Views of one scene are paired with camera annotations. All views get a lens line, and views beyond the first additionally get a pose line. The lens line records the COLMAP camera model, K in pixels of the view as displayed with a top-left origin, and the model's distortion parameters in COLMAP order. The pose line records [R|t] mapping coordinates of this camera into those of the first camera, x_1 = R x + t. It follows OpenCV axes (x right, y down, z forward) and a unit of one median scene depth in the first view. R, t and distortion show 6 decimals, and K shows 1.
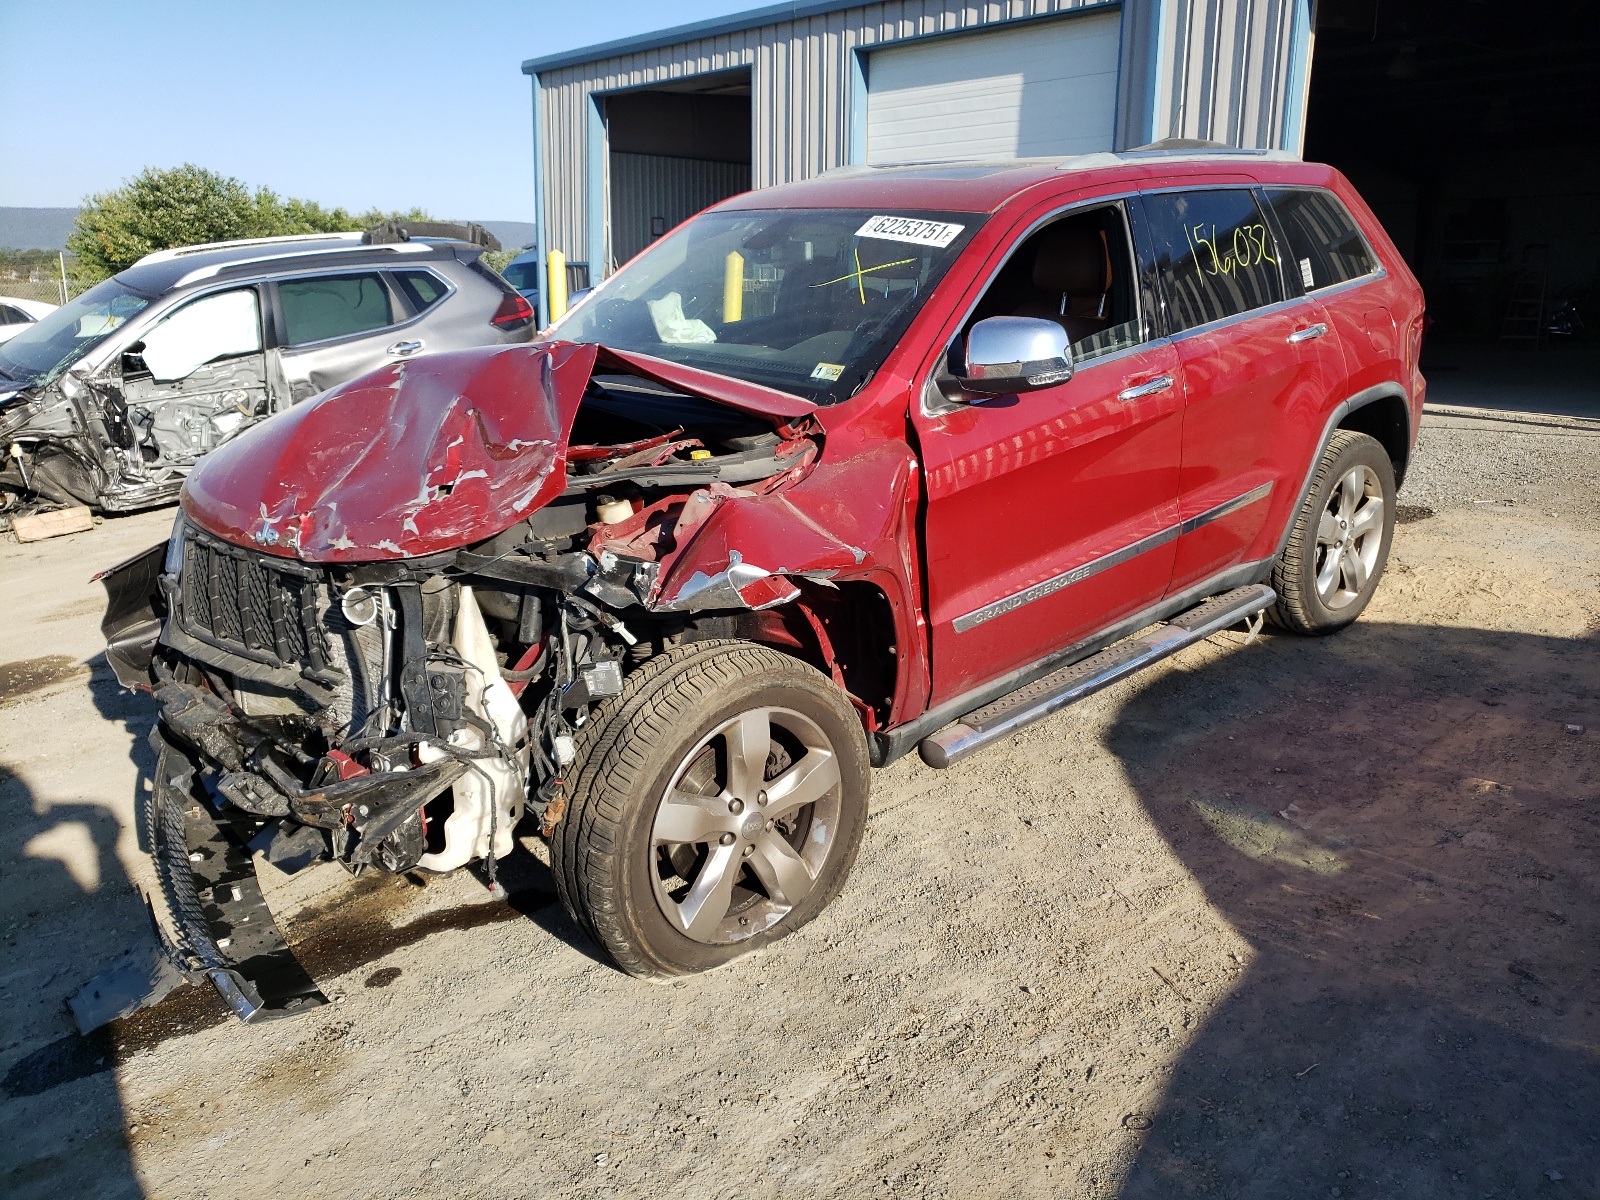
lens RADIAL K [[1147.0, 0, 801.2], [0, 1147.0, 564.1], [0, 0, 1]] dist [0.004101, 0.030884]
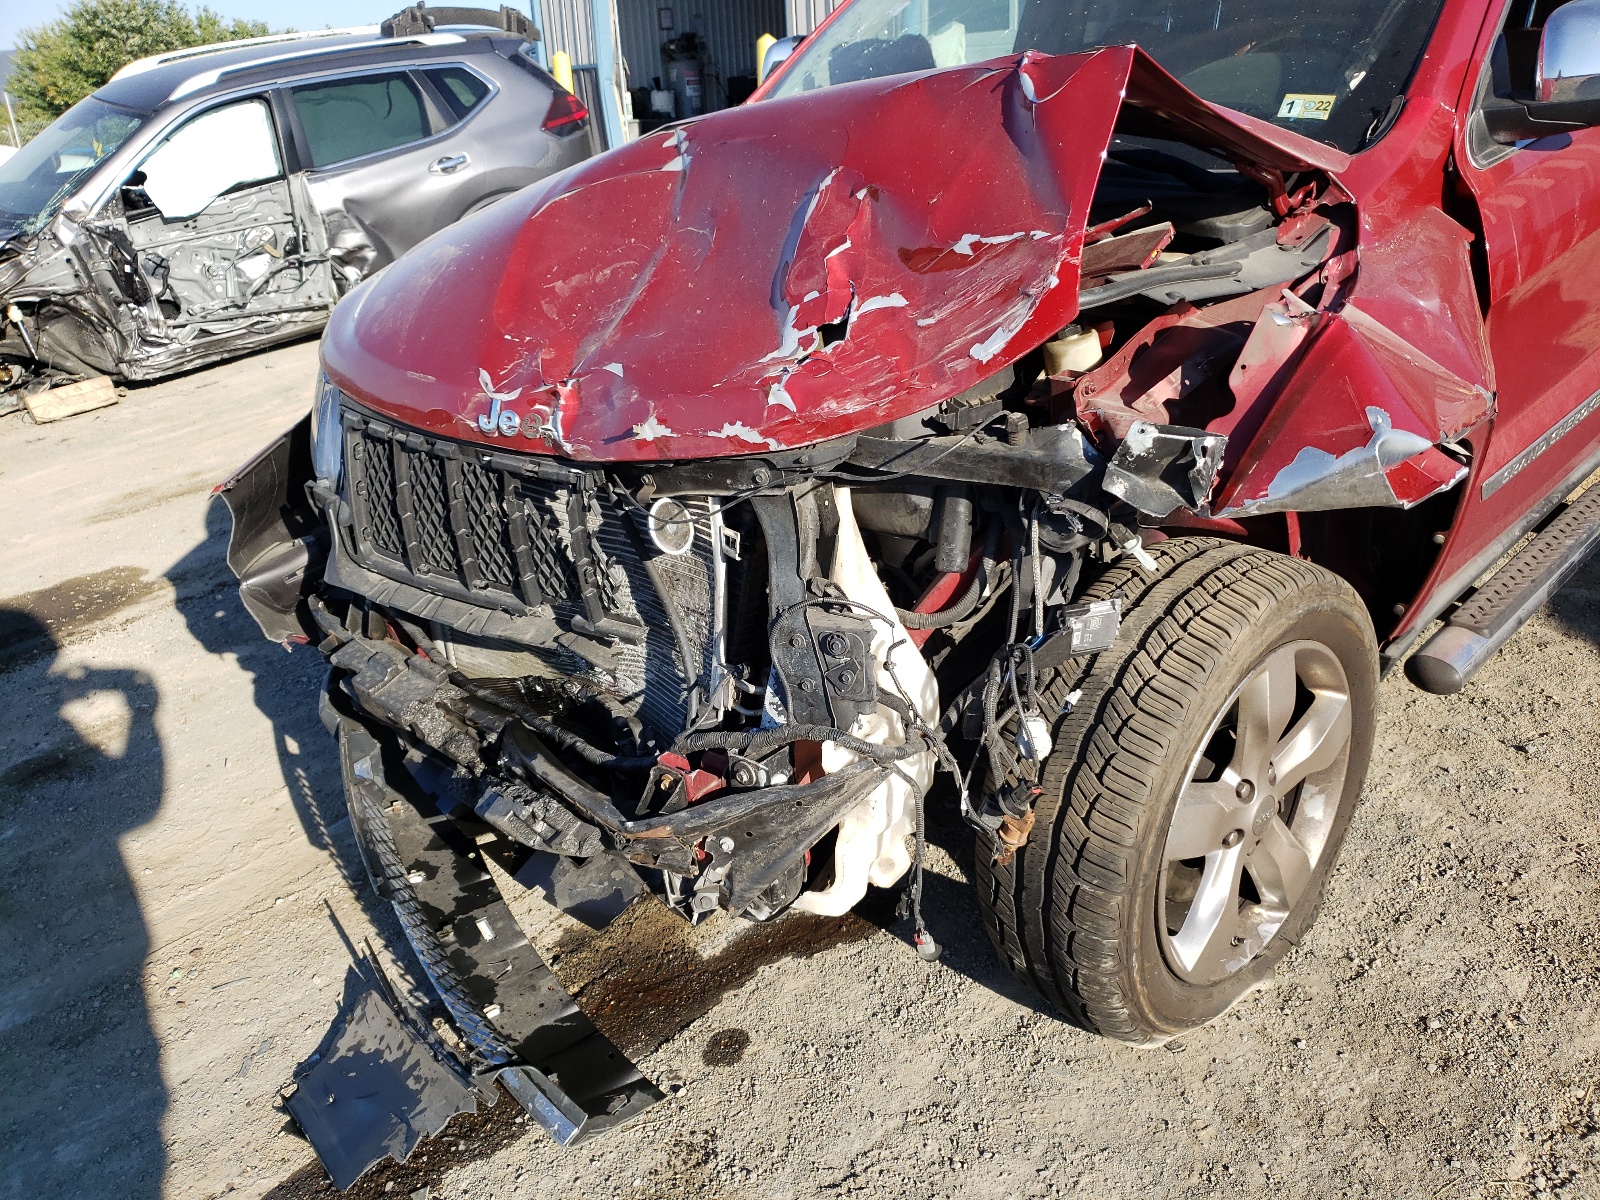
lens RADIAL K [[1147.0, 0, 801.2], [0, 1147.0, 564.1], [0, 0, 1]] dist [0.004101, 0.030884]
pose [[0.998295, -0.058255, -0.003656, -0.253879], [0.058137, 0.986773, 0.151327, -0.028043], [-0.005208, -0.151281, 0.988477, 0.302007]]
